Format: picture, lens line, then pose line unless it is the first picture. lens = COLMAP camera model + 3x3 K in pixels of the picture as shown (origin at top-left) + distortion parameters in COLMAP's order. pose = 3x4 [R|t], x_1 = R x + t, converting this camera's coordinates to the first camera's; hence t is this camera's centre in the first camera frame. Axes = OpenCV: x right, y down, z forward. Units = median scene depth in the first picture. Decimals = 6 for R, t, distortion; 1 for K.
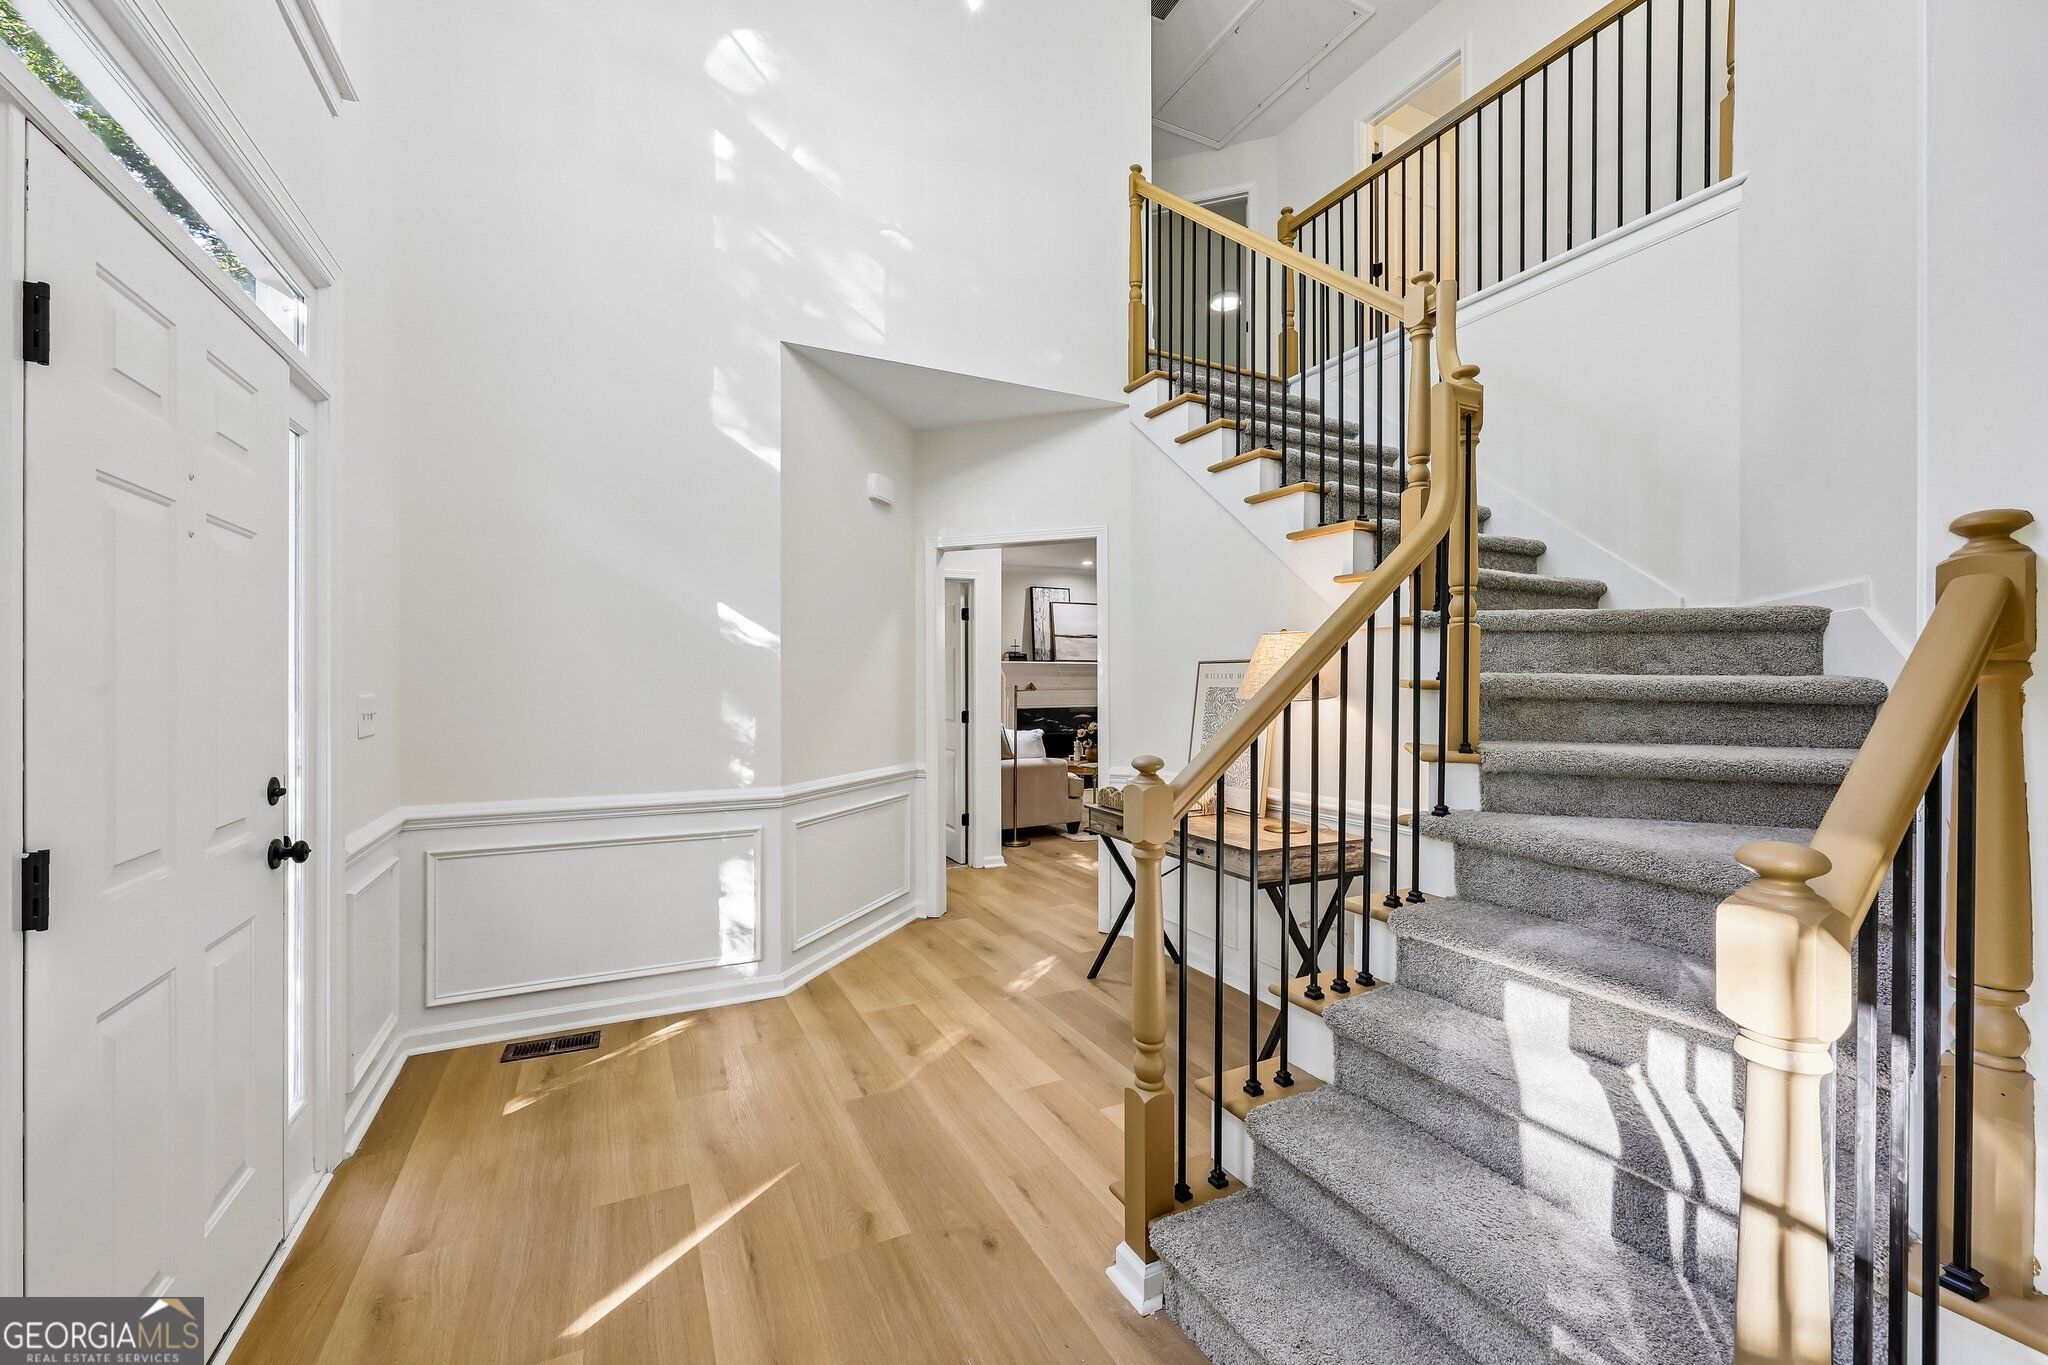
lens RADIAL K [[834.0, 0, 1023.1], [0, 834.0, 682.4], [0, 0, 1]] dist [0.002788, -0.000039]
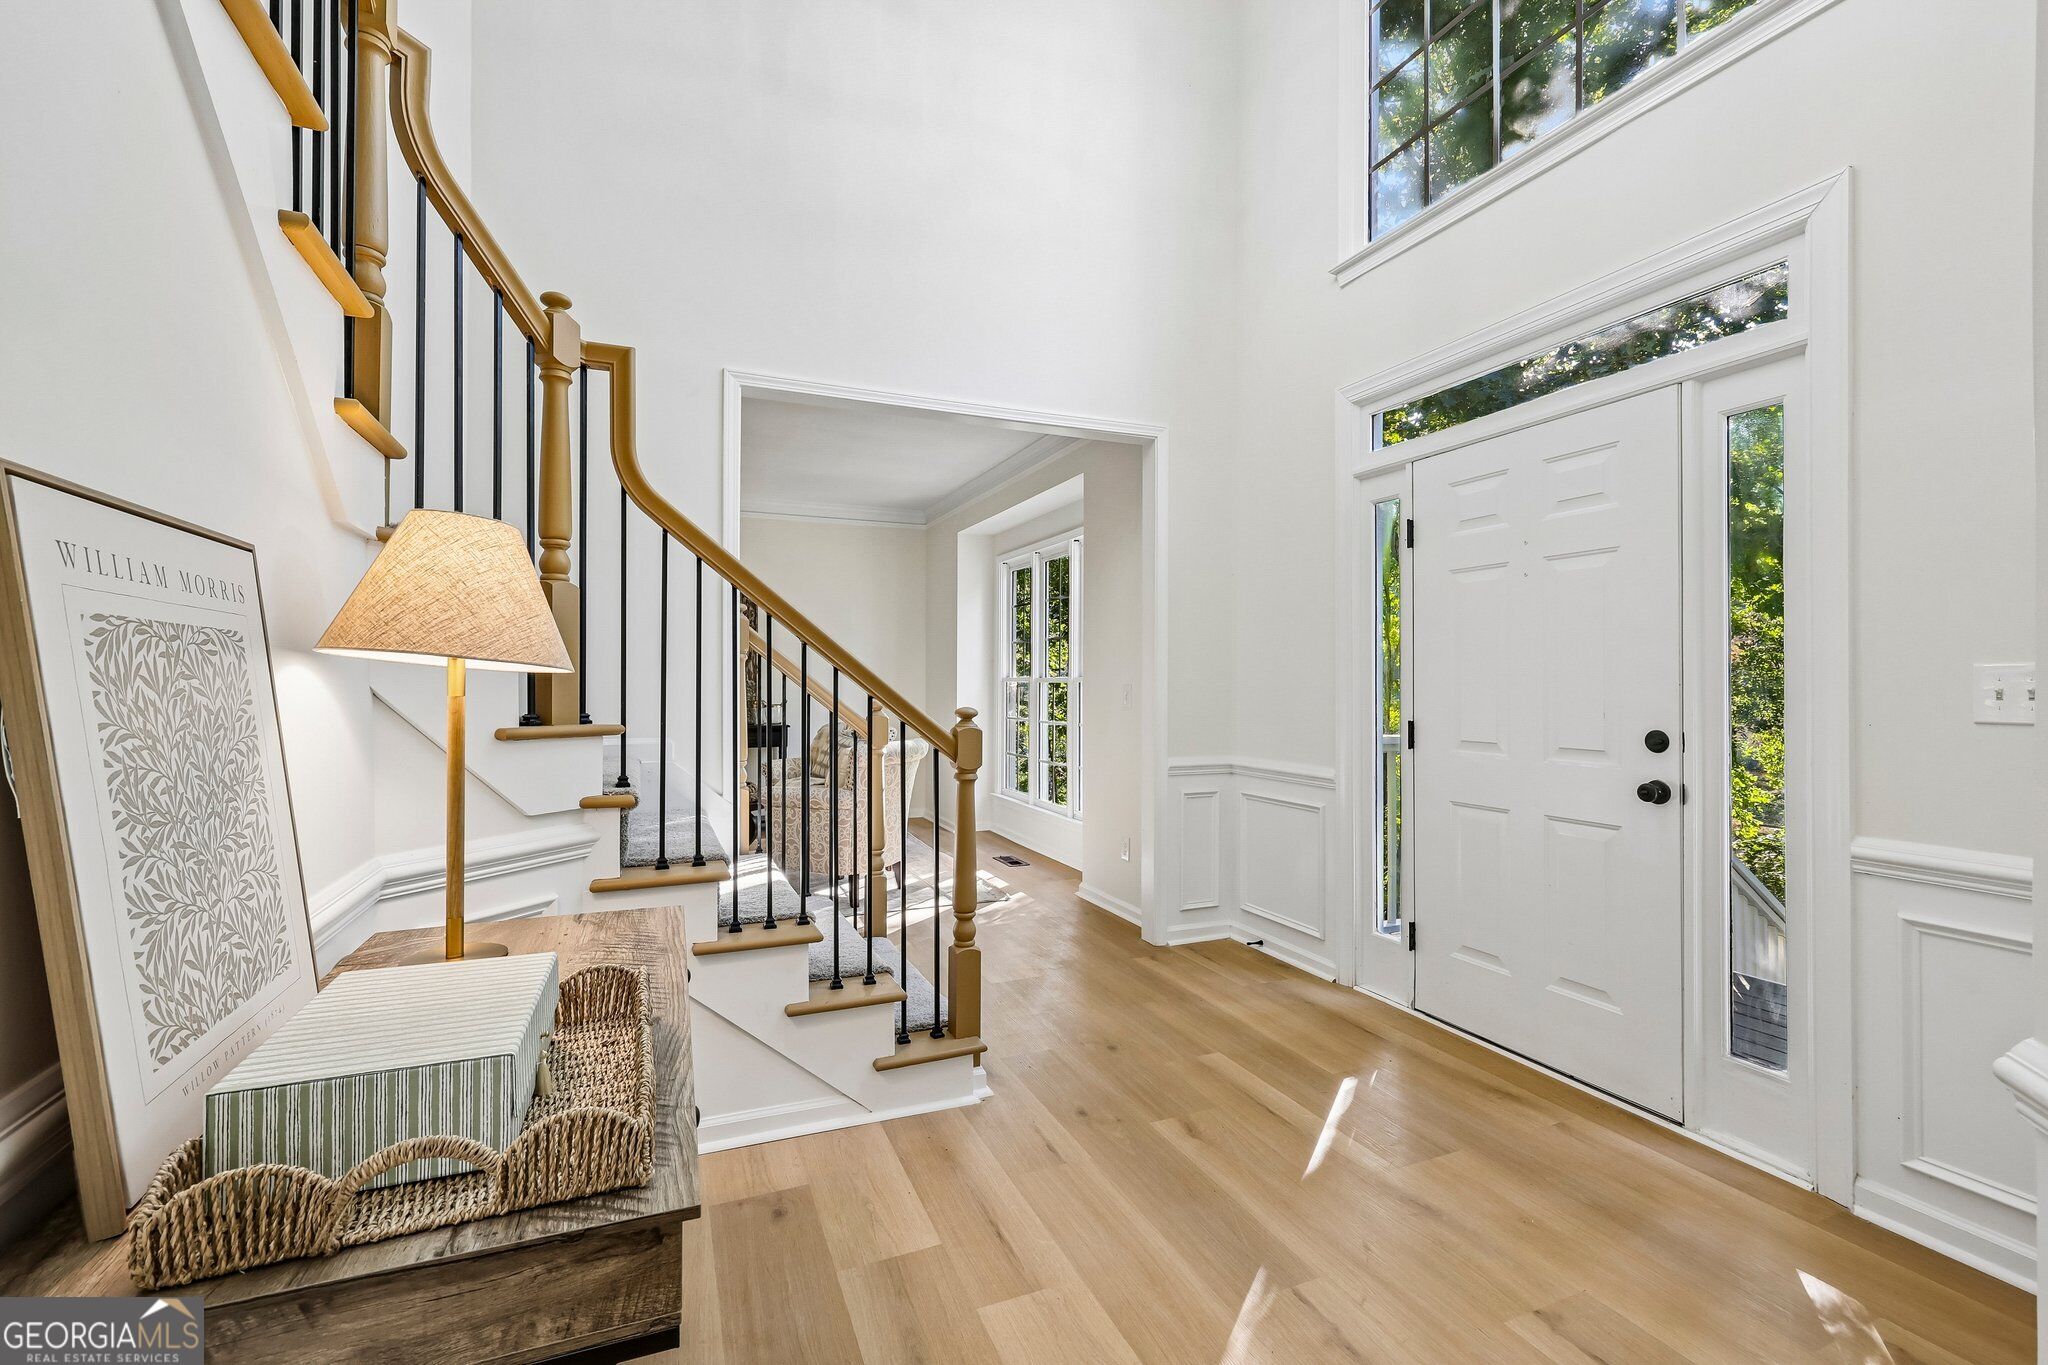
lens RADIAL K [[834.0, 0, 1021.3], [0, 834.0, 679.2], [0, 0, 1]] dist [0.002788, -0.000039]
pose [[-0.997888, 0.000985, 0.064943, -0.028397], [0.001041, 0.999999, 0.000828, 0.031497], [-0.064942, 0.000894, -0.997889, 2.040673]]
